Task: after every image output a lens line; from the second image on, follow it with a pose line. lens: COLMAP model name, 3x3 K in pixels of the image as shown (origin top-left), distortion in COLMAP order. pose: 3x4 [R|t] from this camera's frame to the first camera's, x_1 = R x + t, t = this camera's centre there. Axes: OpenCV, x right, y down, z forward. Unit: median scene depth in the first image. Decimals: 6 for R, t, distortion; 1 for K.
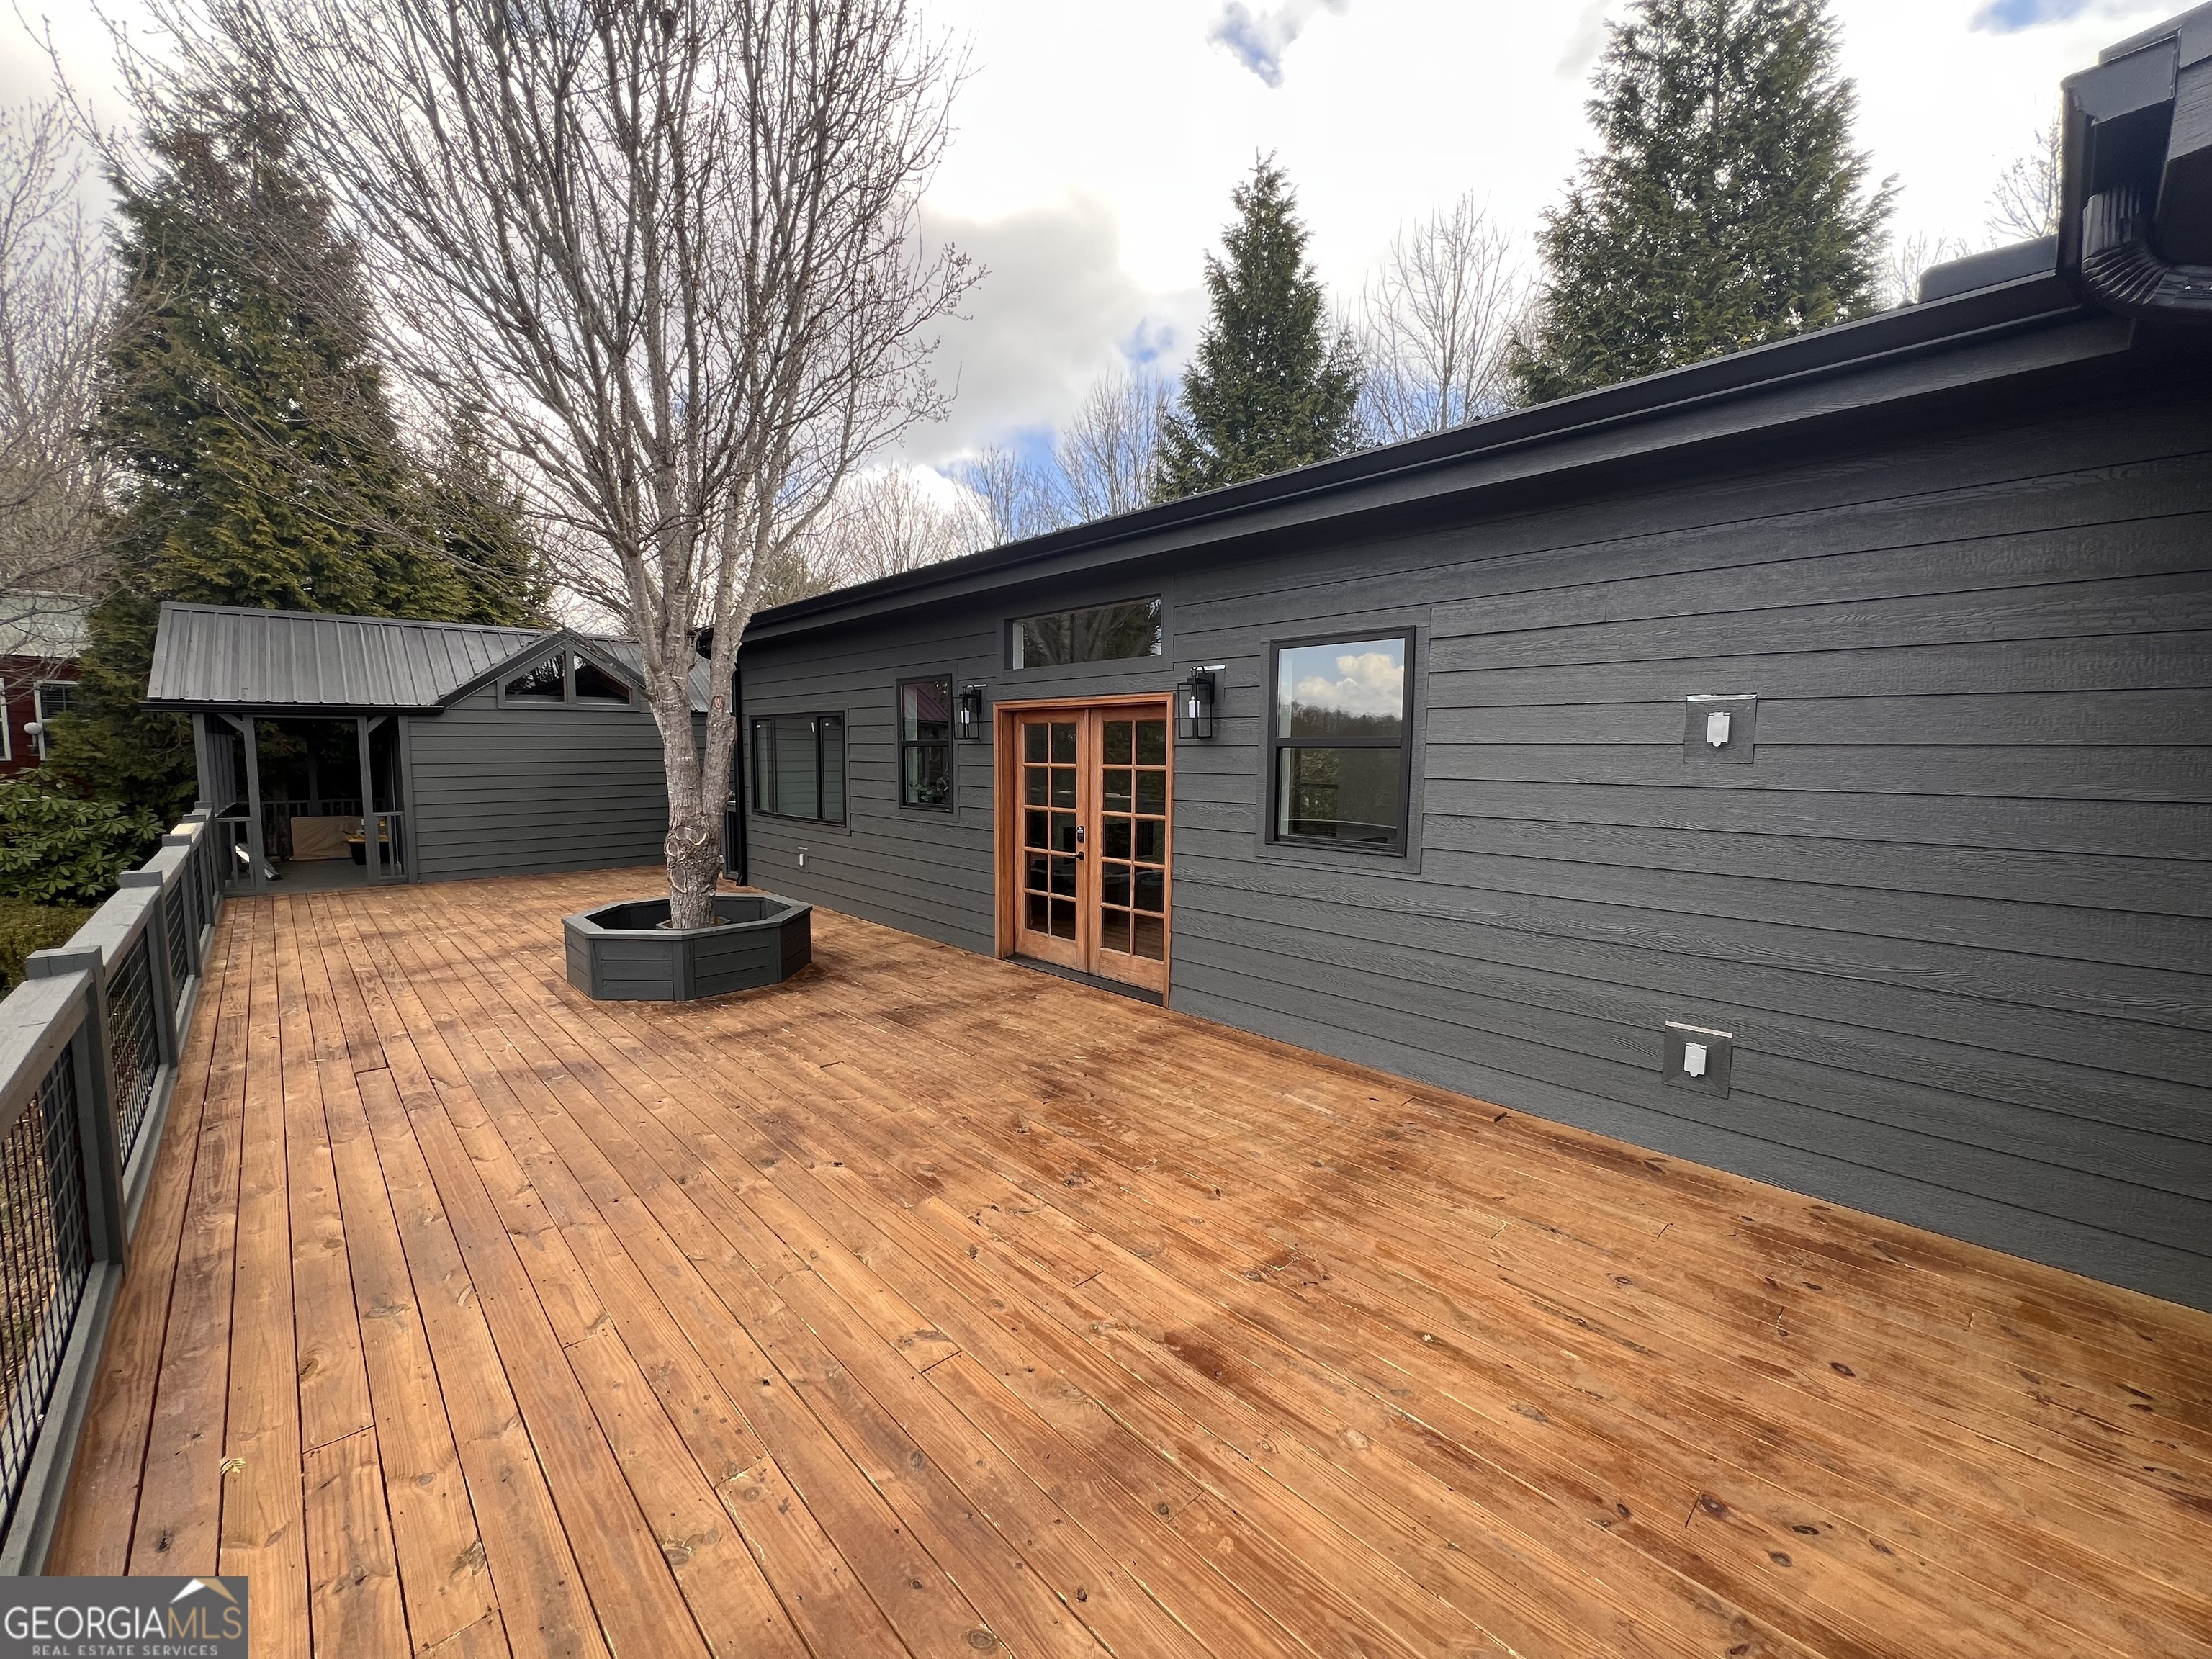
lens RADIAL K [[884.4, 0, 1099.3], [0, 884.4, 829.1], [0, 0, 1]] dist [-0.002467, -0.000277]
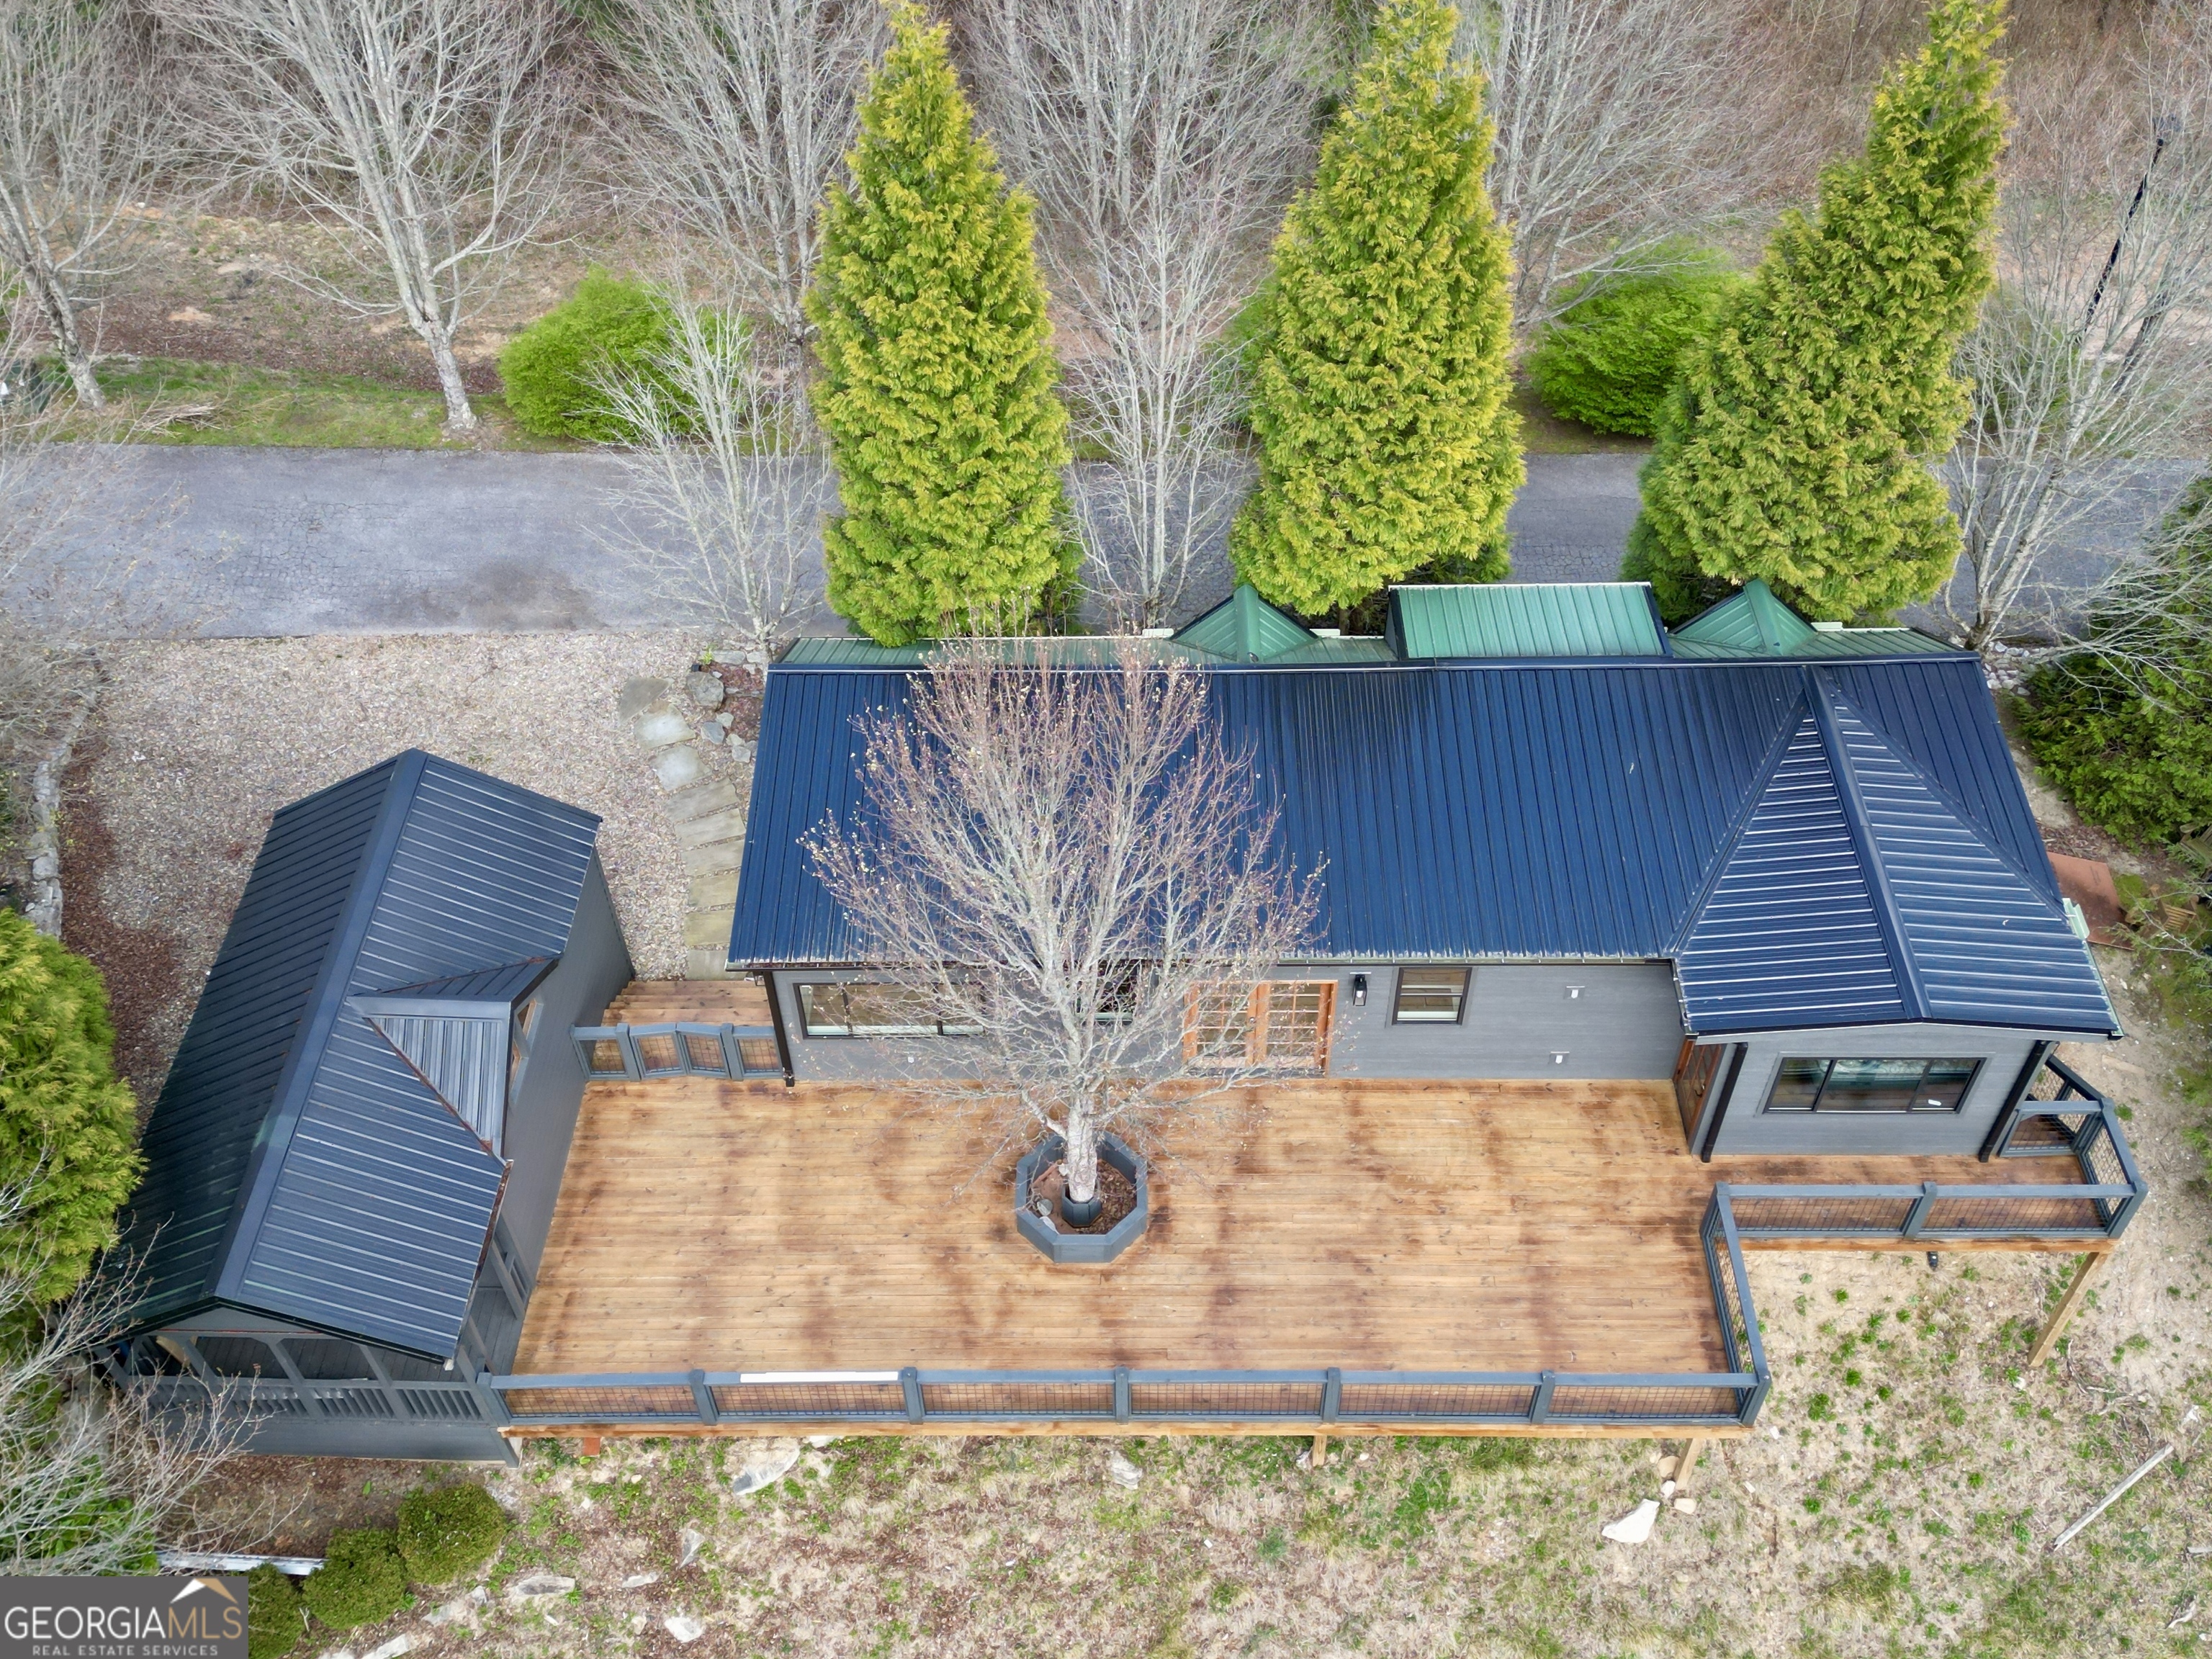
lens RADIAL K [[2125.0, 0, 1106.0], [0, 2125.0, 829.5], [0, 0, 1]] dist [0.076239, -0.065426]
pose [[0.691445, -0.548855, 0.469746, -1.837979], [0.082426, 0.705922, 0.703477, -2.996522], [-0.717711, -0.447697, 0.533347, -0.784125]]
